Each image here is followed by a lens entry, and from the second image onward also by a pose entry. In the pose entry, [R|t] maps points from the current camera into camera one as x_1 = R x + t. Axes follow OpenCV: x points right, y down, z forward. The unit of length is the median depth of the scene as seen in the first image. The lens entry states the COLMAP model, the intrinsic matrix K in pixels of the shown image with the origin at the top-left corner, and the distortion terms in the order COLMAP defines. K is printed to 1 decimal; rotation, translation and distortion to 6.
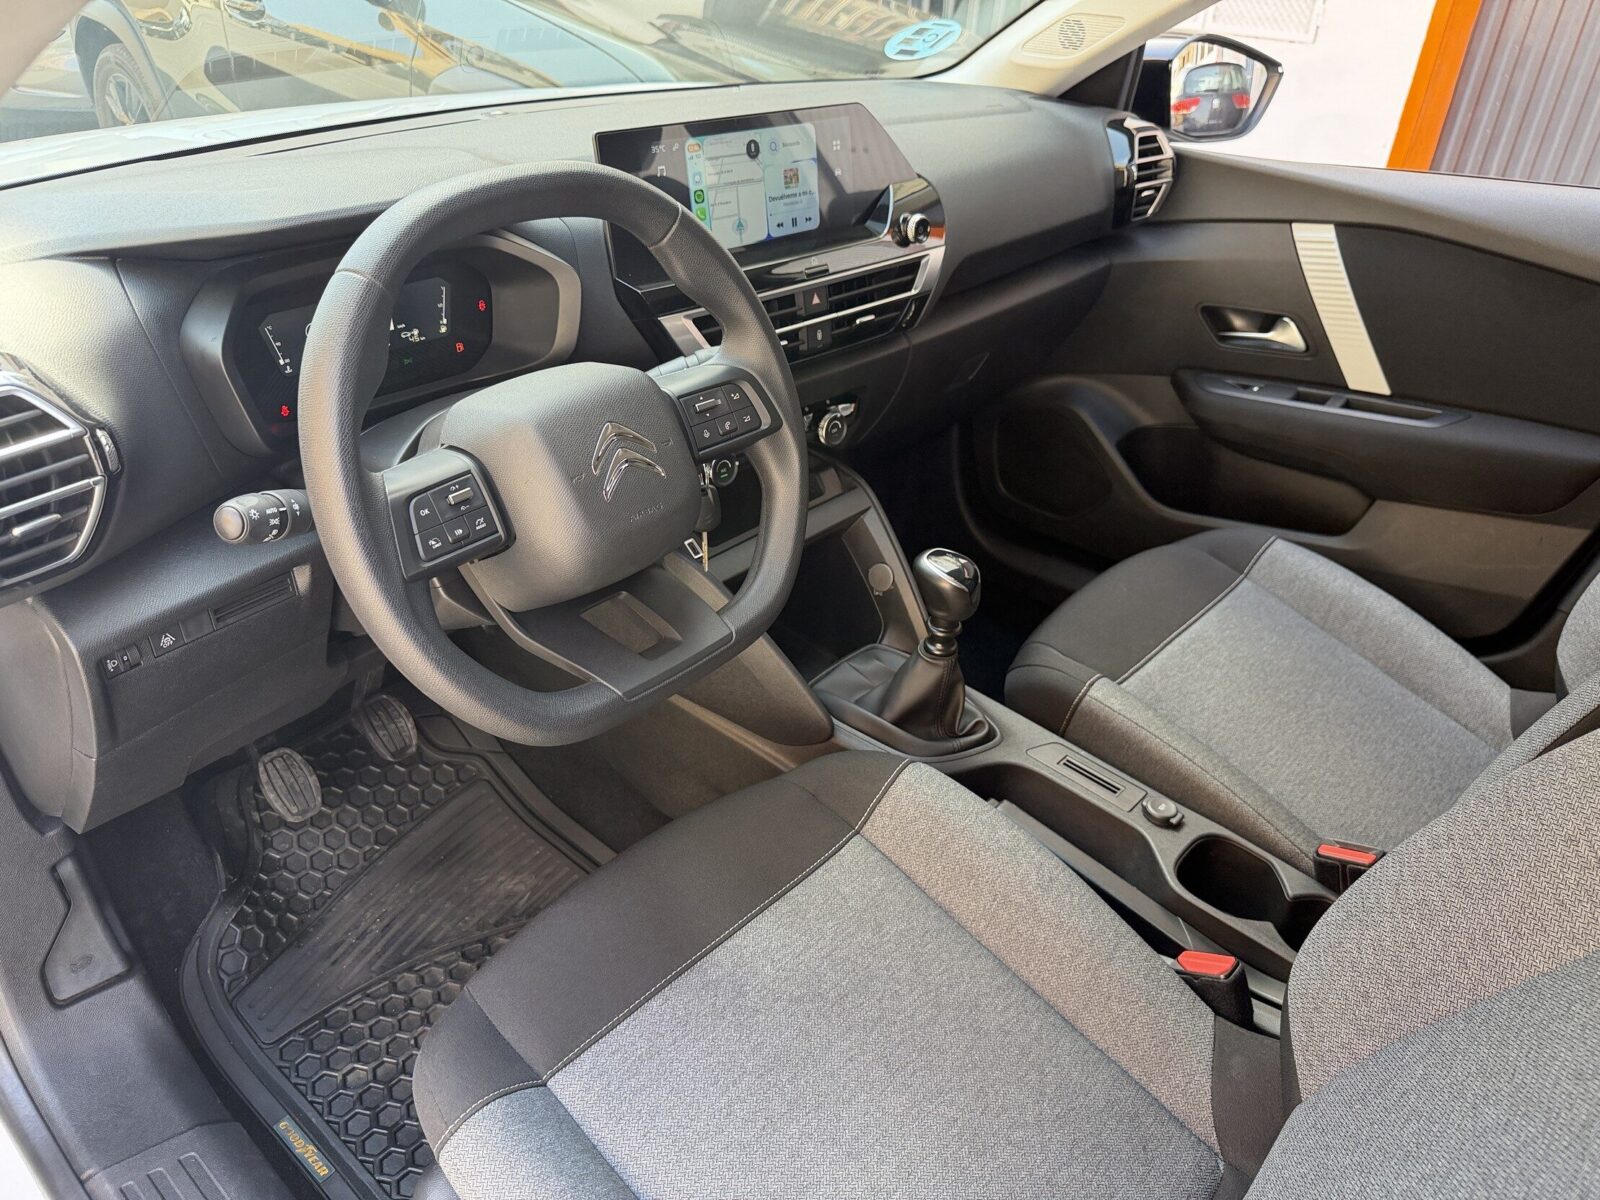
lens RADIAL K [[1148.1, 0, 793.6], [0, 1148.1, 593.1], [0, 0, 1]] dist [0.004476, -0.010666]
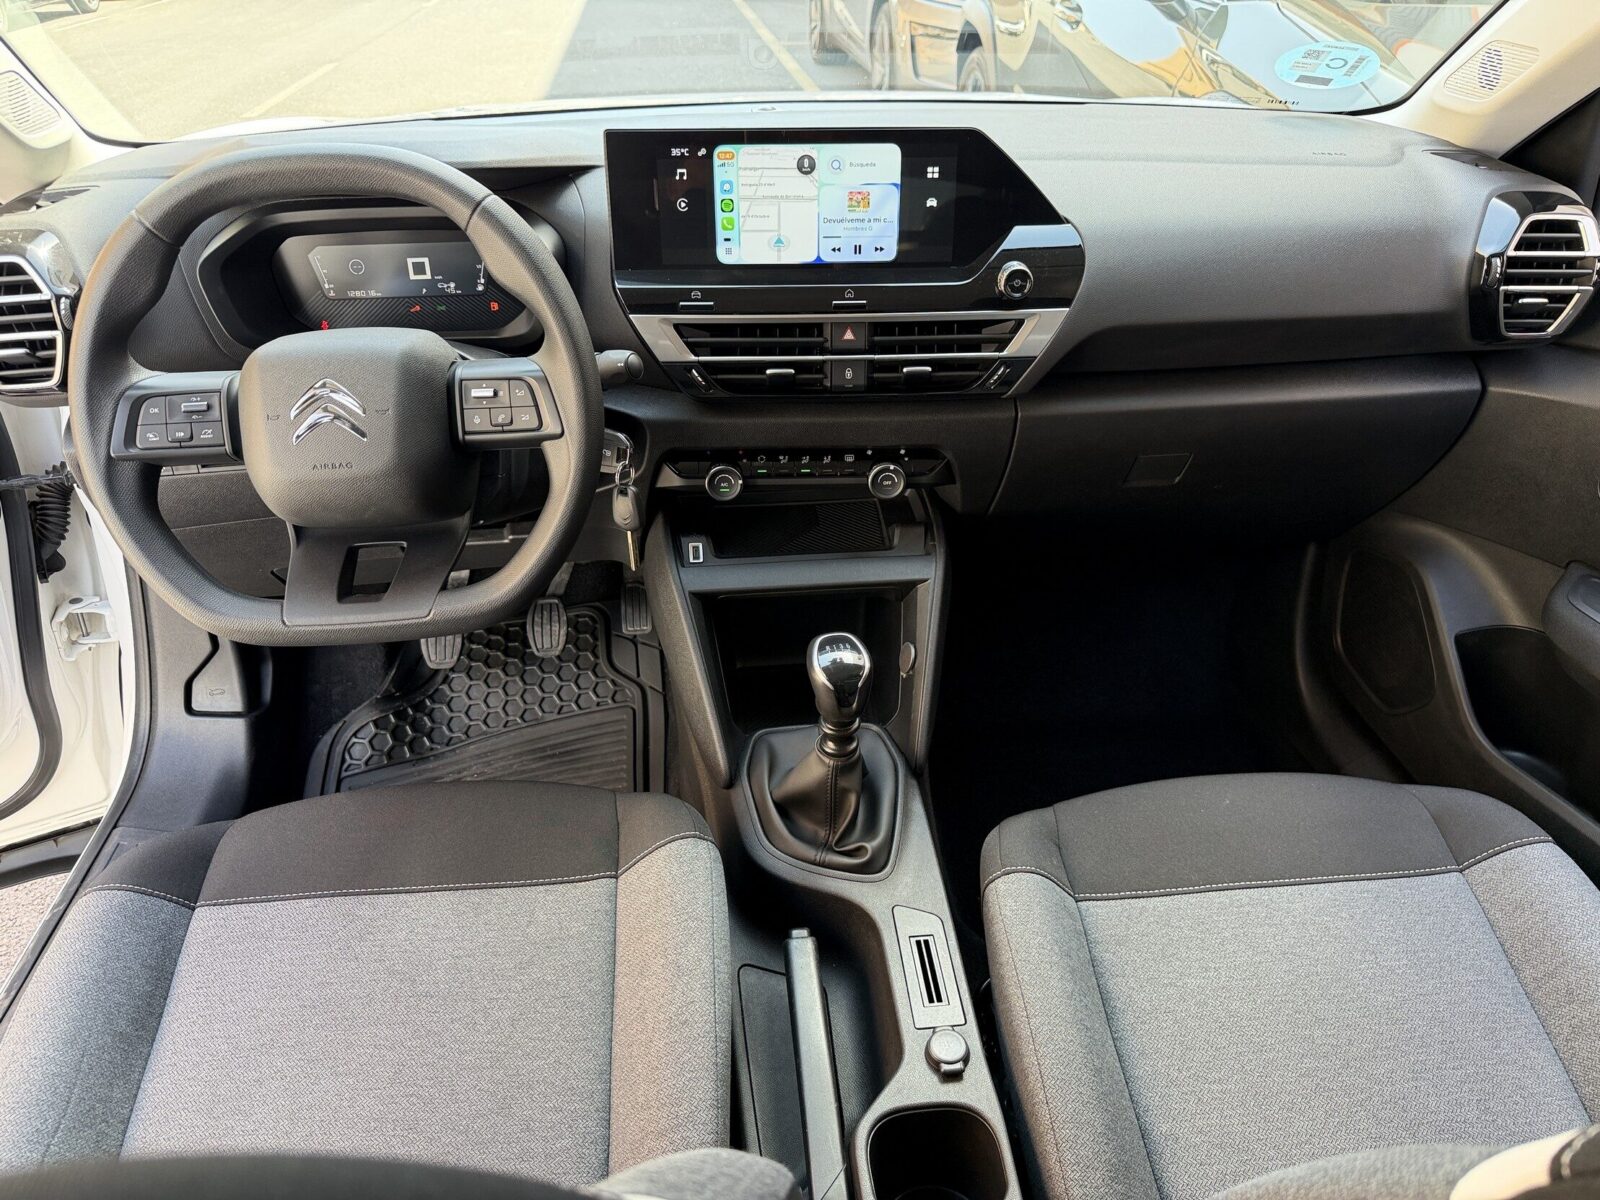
lens RADIAL K [[1148.1, 0, 797.8], [0, 1148.1, 571.2], [0, 0, 1]] dist [0.004476, -0.010666]
pose [[0.739825, 0.320131, -0.591757, 0.593490], [-0.327483, 0.939665, 0.098919, -0.157245], [0.587720, 0.120607, 0.800025, 0.270896]]
